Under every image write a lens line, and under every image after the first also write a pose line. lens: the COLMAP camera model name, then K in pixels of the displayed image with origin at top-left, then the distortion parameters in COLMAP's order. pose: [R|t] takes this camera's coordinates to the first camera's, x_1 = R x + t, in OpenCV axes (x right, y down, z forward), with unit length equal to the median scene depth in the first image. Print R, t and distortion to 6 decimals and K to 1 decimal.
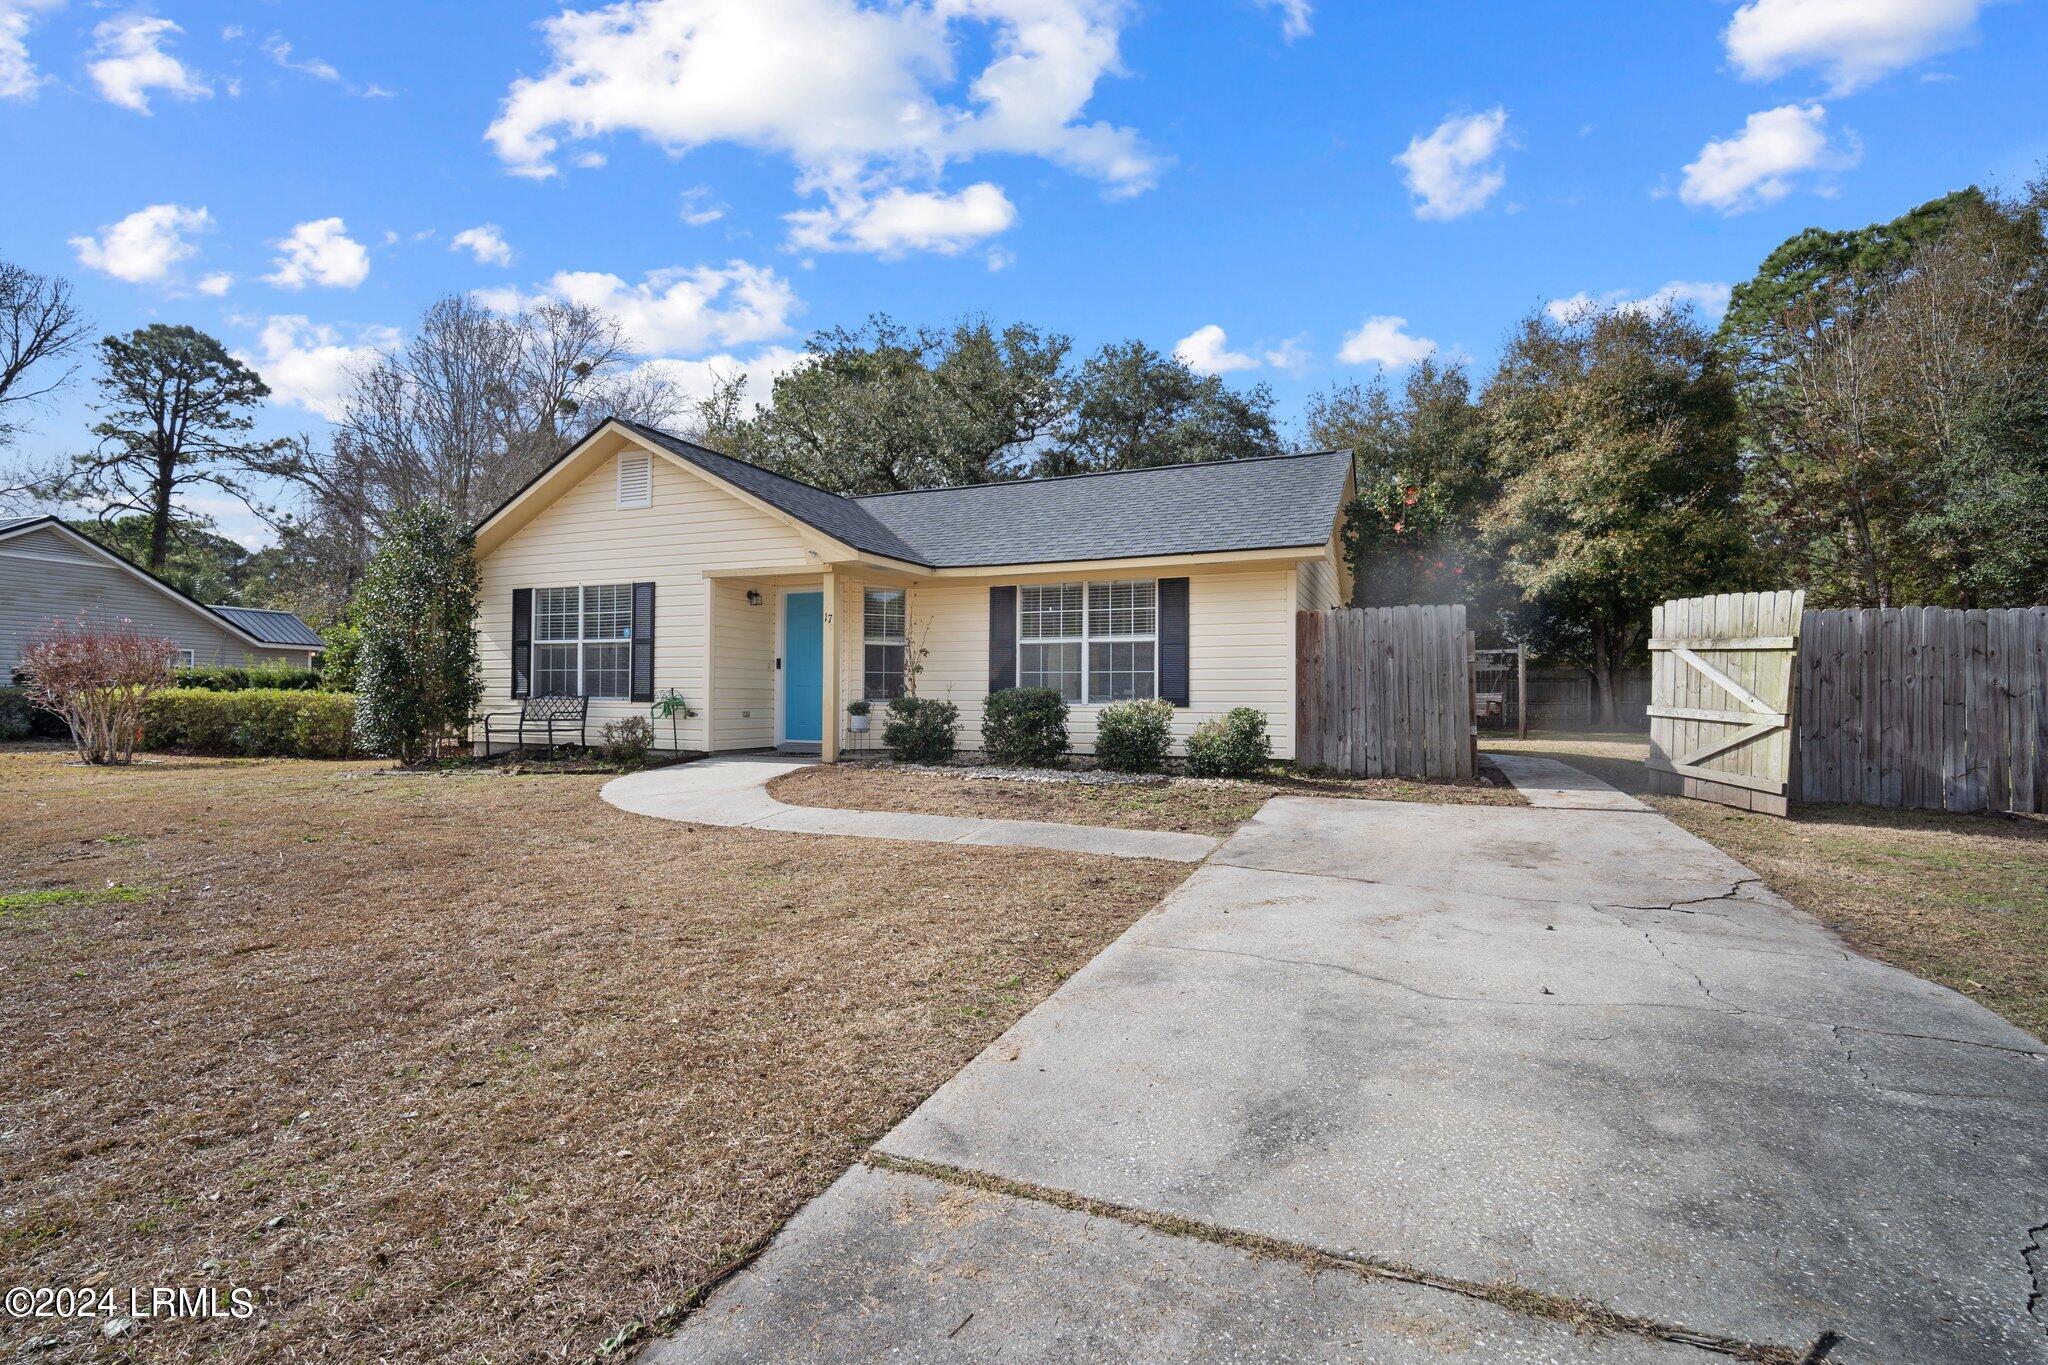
lens RADIAL K [[914.8, 0, 1024.0], [0, 914.8, 682.5], [0, 0, 1]] dist [-0.009497, 0.000621]
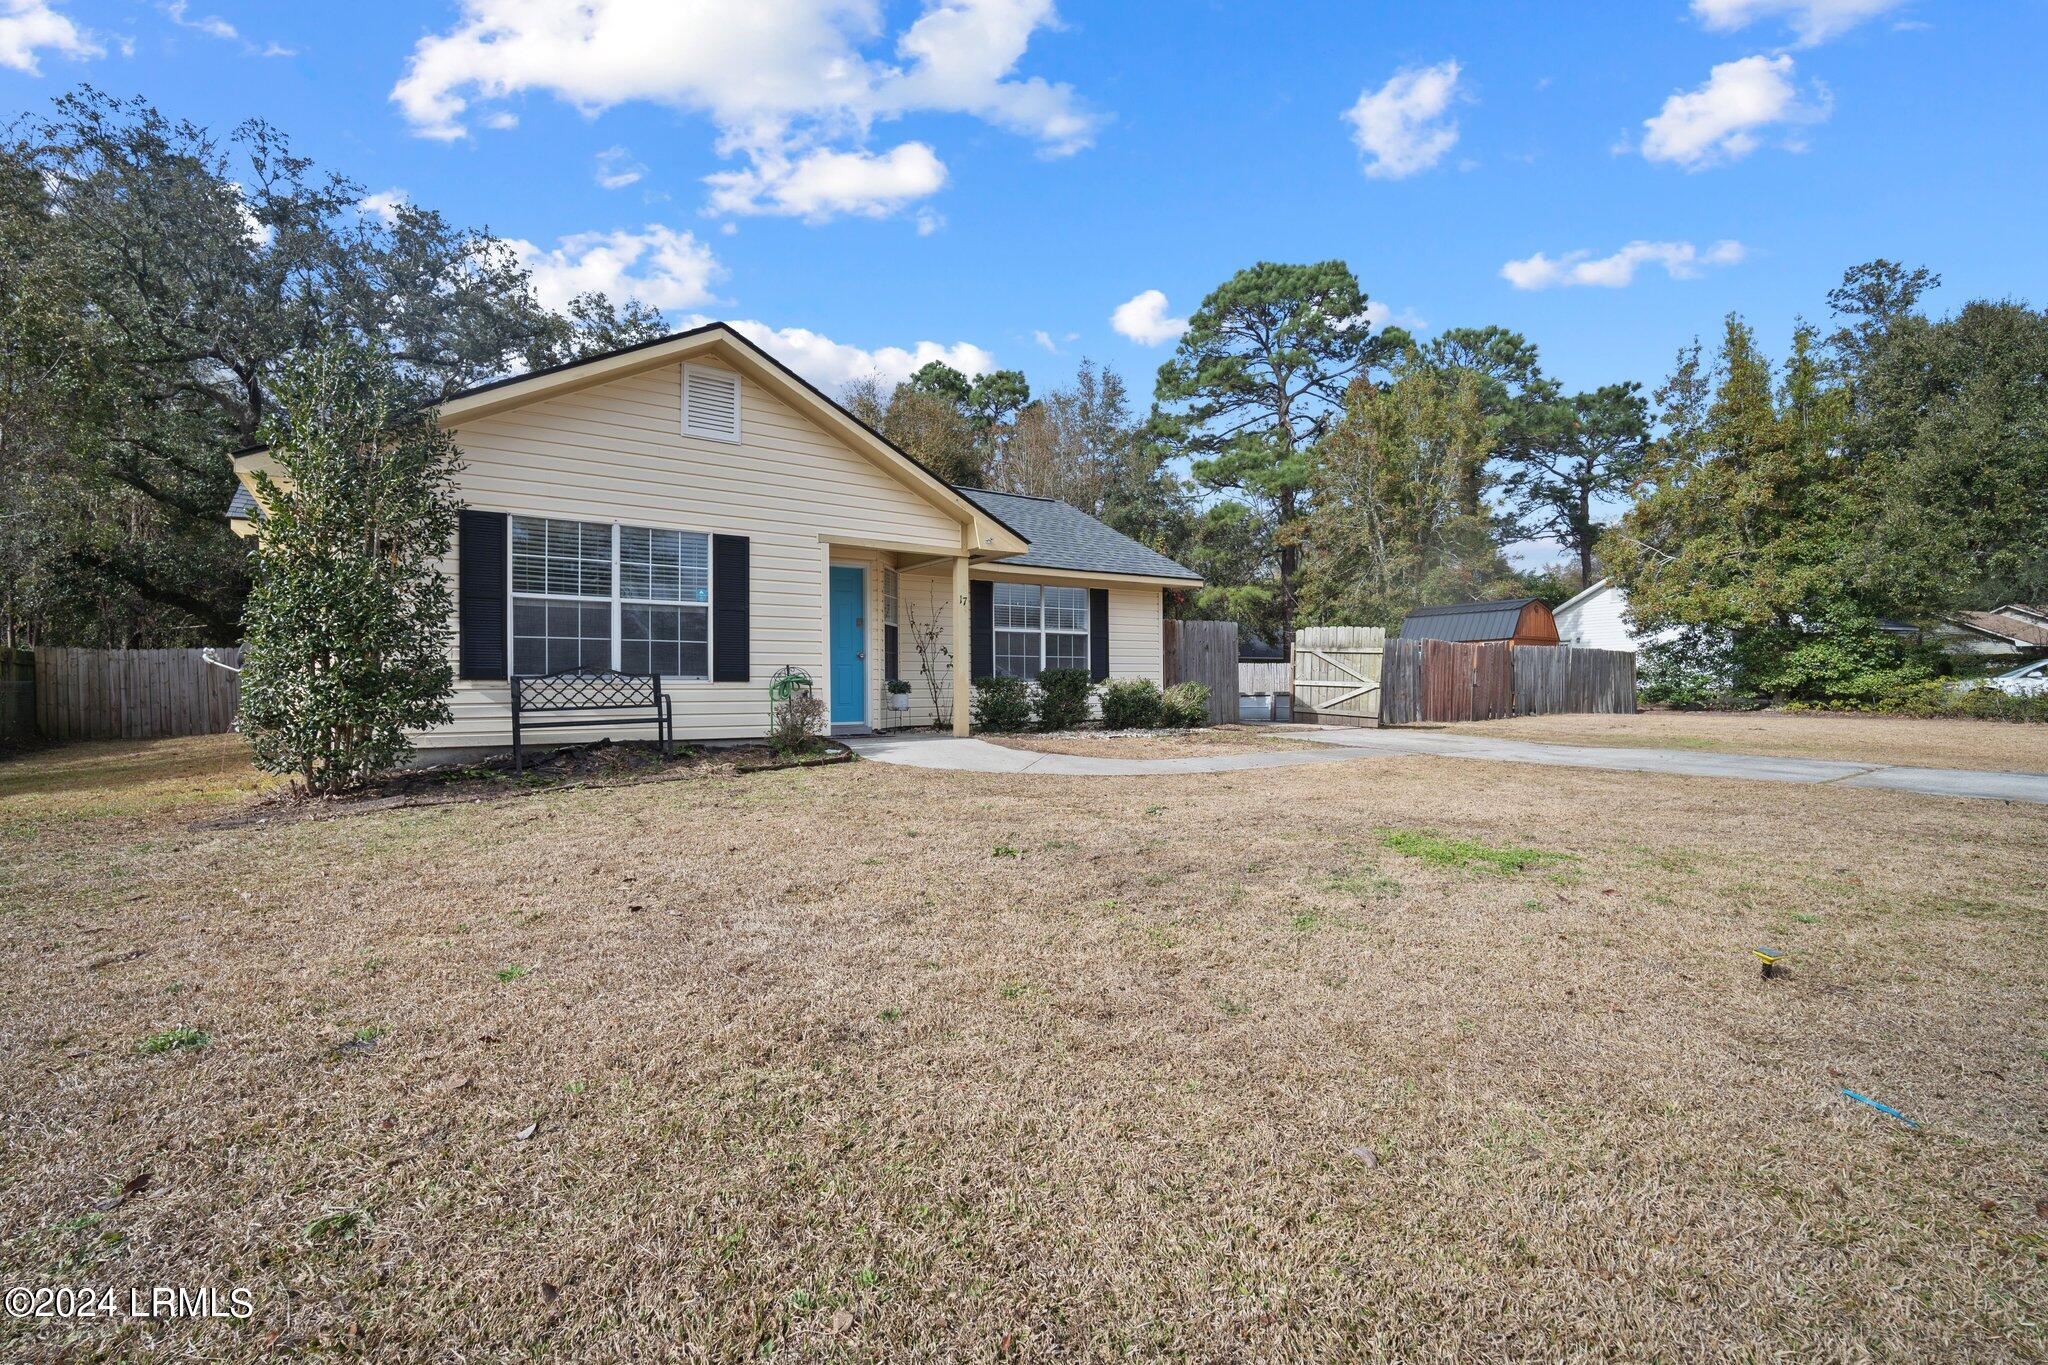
lens RADIAL K [[912.4, 0, 1025.3], [0, 912.4, 679.1], [0, 0, 1]] dist [-0.012088, 0.003944]
pose [[0.520541, -0.000773, 0.853837, -1.018001], [-0.006209, 0.999970, 0.004691, 0.014471], [-0.853814, -0.007744, 0.520520, 0.364108]]
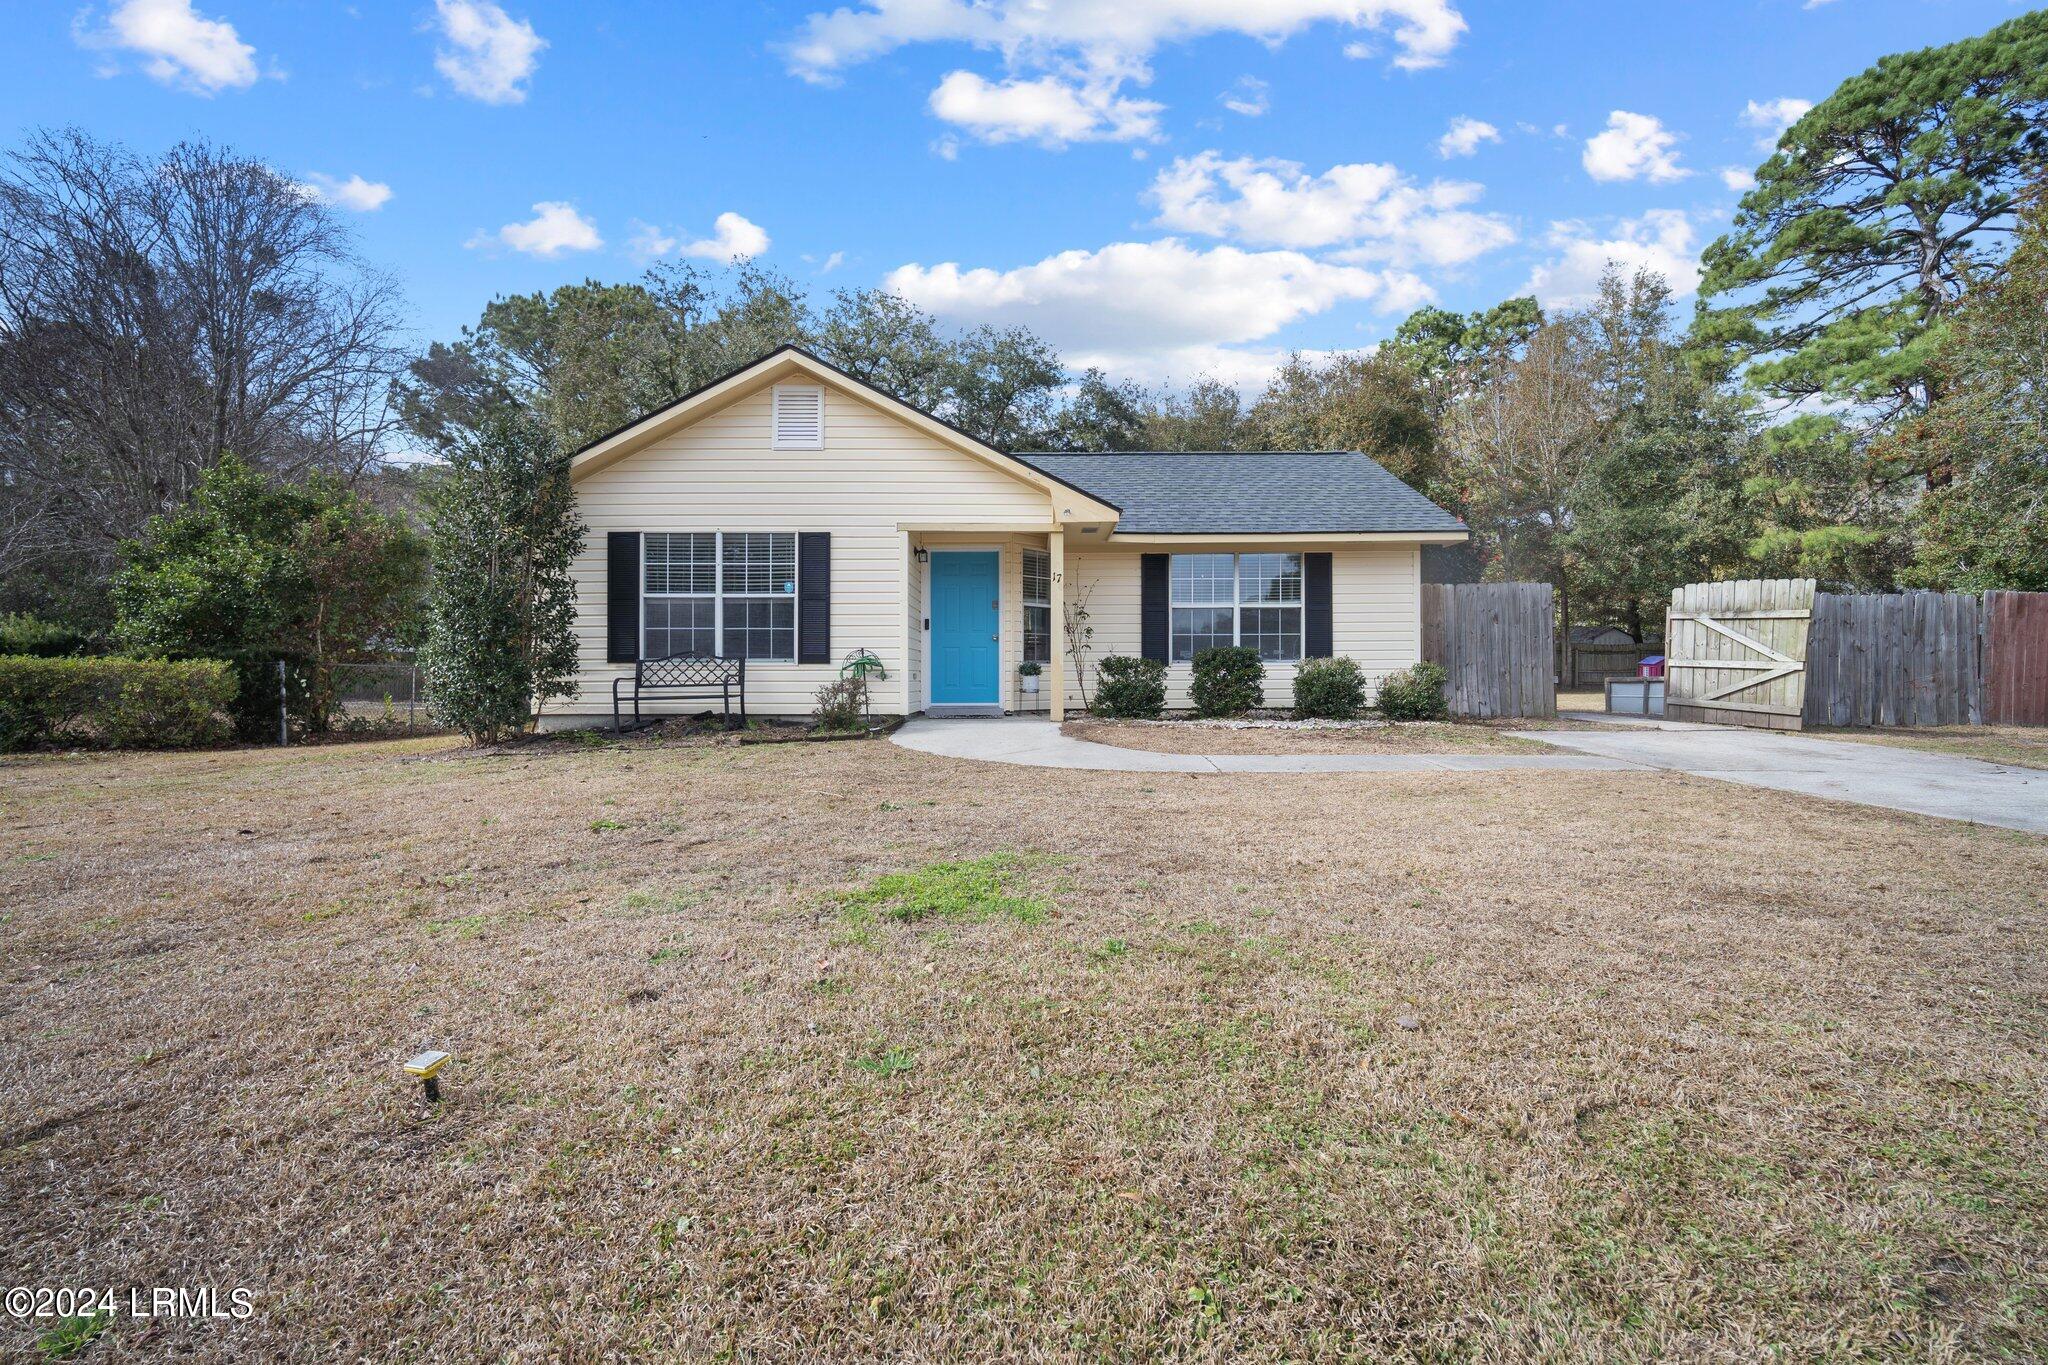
lens RADIAL K [[907.4, 0, 1018.0], [0, 907.4, 676.1], [0, 0, 1]] dist [-0.009112, 0.001567]
pose [[0.917925, -0.009400, 0.396643, -0.615331], [0.002036, 0.999818, 0.018981, 0.018111], [-0.396749, -0.016615, 0.917777, 0.089888]]
